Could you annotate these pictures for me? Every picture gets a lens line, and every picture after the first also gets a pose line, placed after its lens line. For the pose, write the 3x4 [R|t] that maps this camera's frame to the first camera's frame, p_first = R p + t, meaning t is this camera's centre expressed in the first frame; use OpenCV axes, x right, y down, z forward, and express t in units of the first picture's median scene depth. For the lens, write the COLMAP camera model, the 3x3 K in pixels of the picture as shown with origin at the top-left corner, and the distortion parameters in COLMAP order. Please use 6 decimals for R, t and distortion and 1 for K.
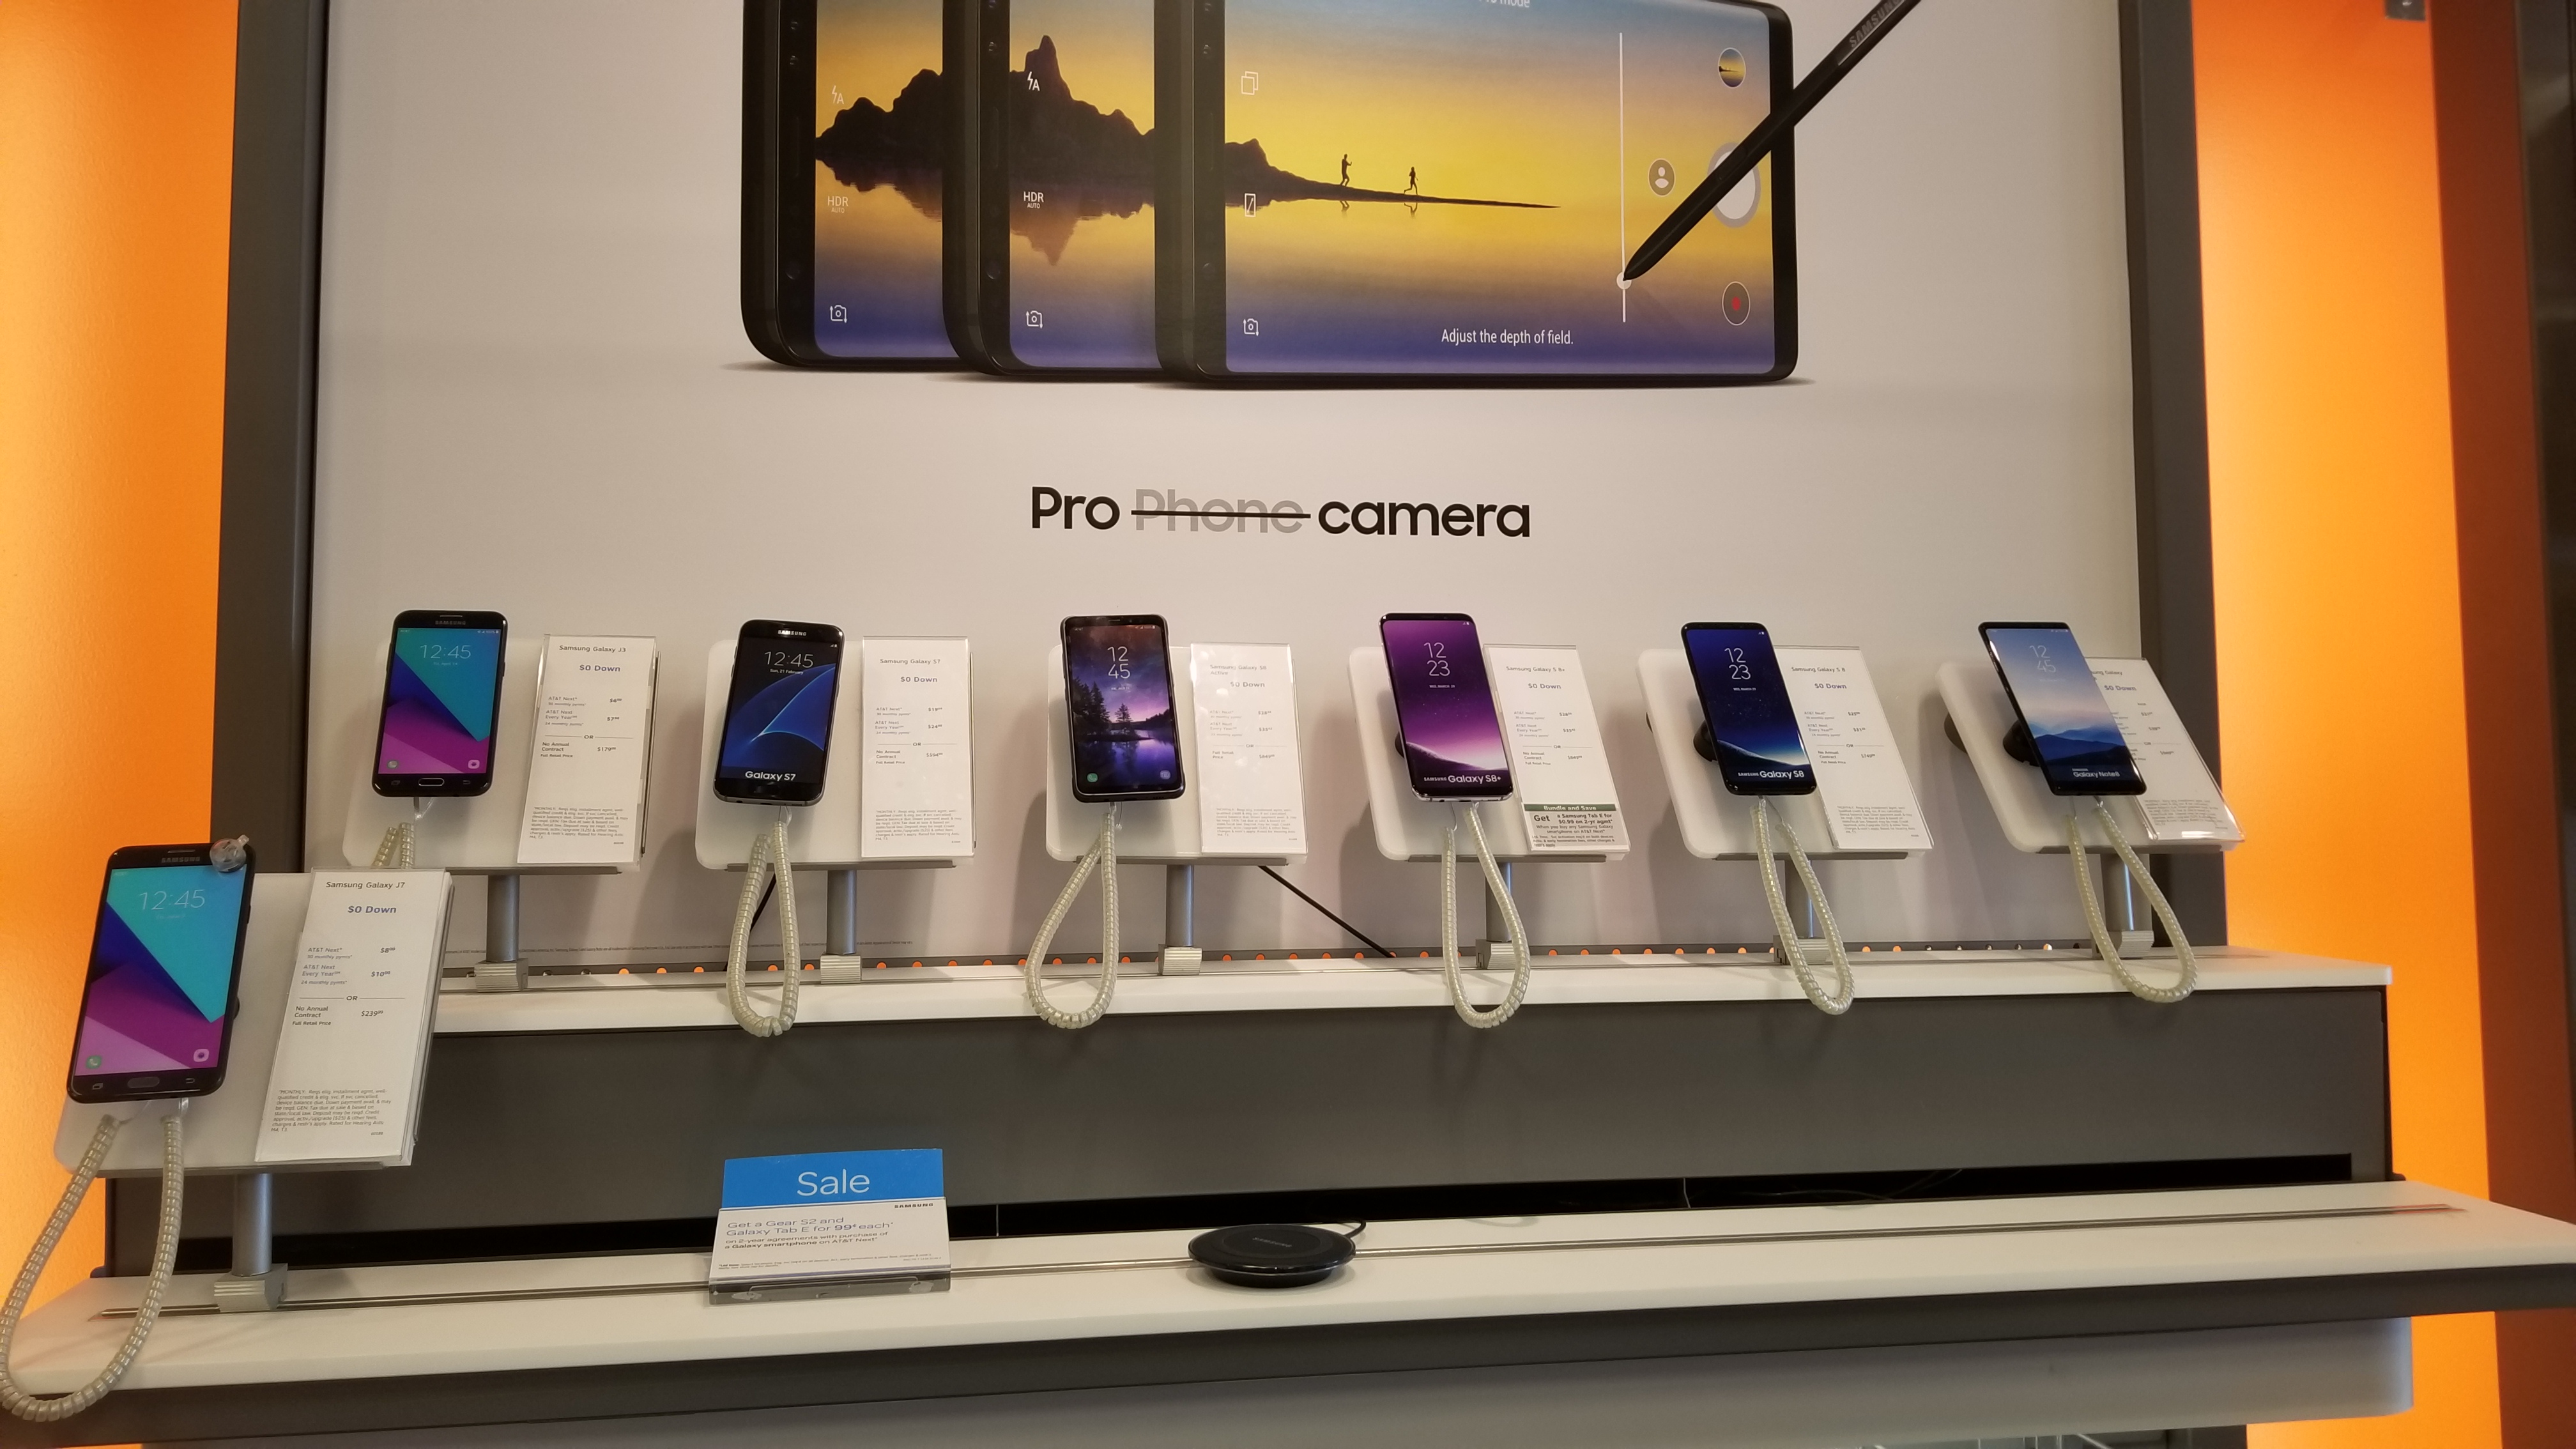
lens RADIAL K [[1859.5, 0, 1288.0], [0, 1859.5, 724.5], [0, 0, 1]] dist [0.048478, -0.002686]
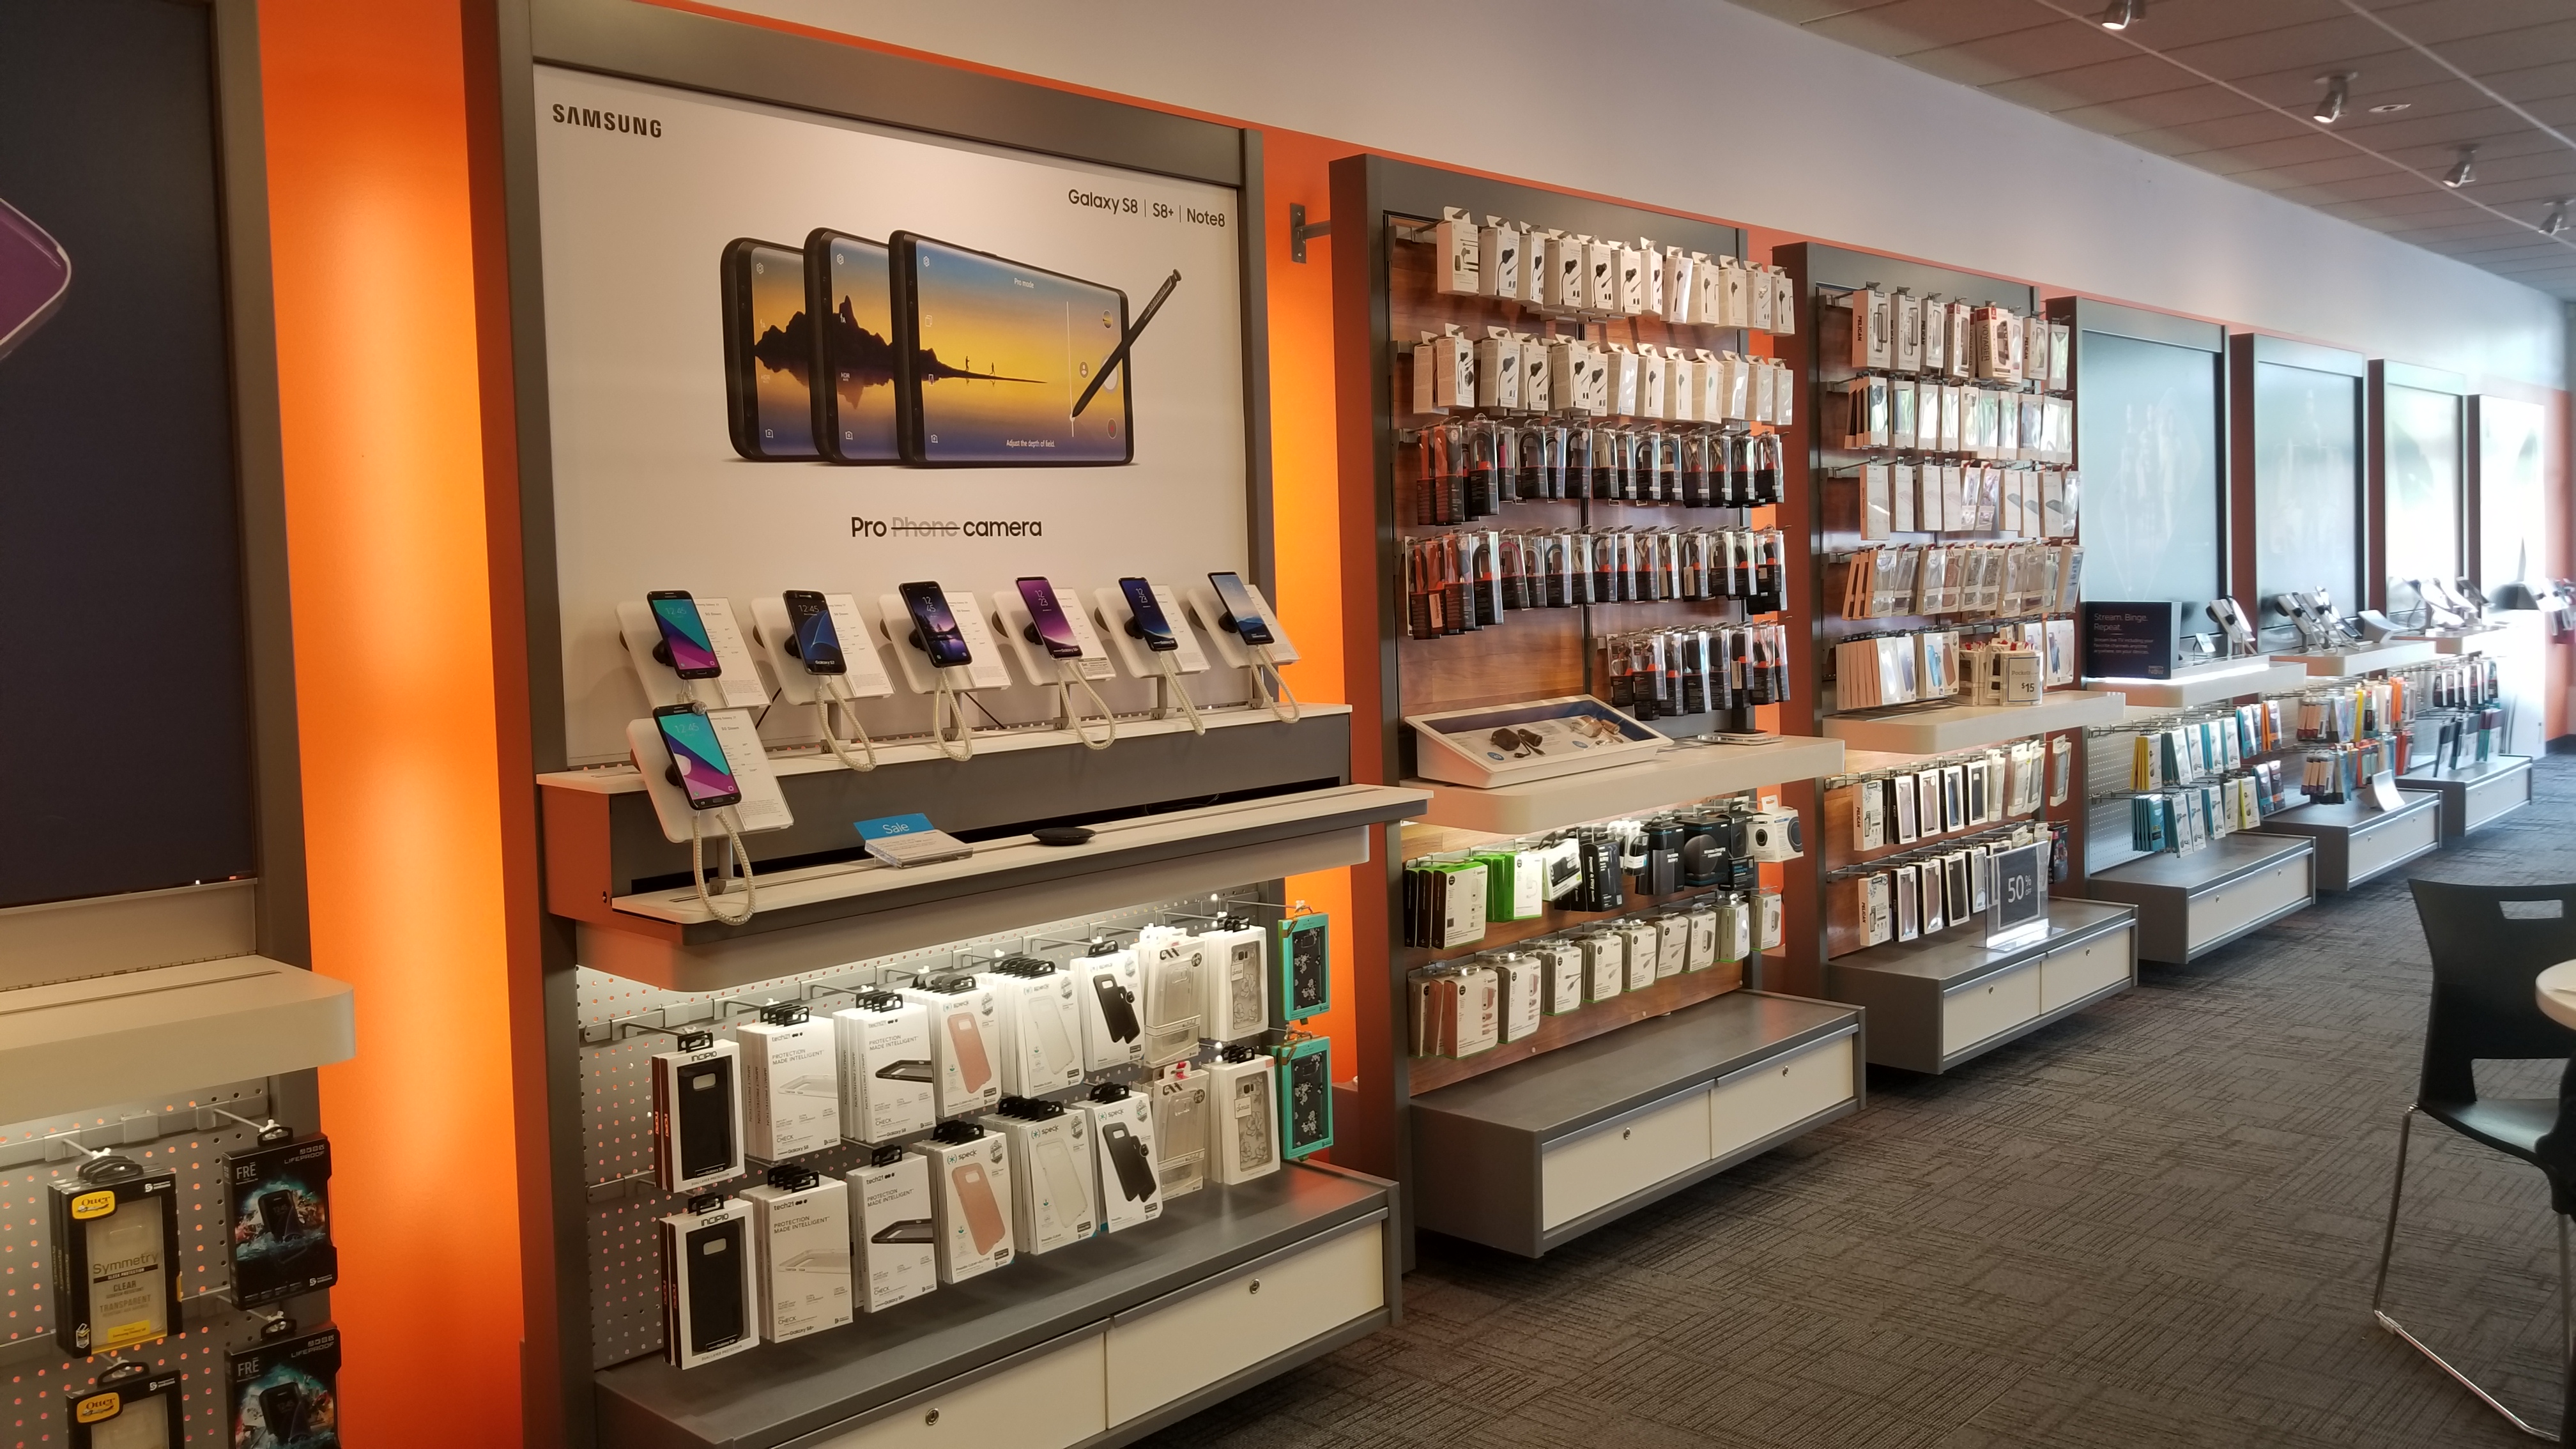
lens RADIAL K [[1859.5, 0, 1288.0], [0, 1859.5, 724.5], [0, 0, 1]] dist [0.048478, -0.002686]
pose [[0.786881, -0.066614, 0.613499, -1.050539], [0.006002, 0.994936, 0.100333, -0.103568], [-0.617075, -0.075268, 0.783296, -0.953990]]
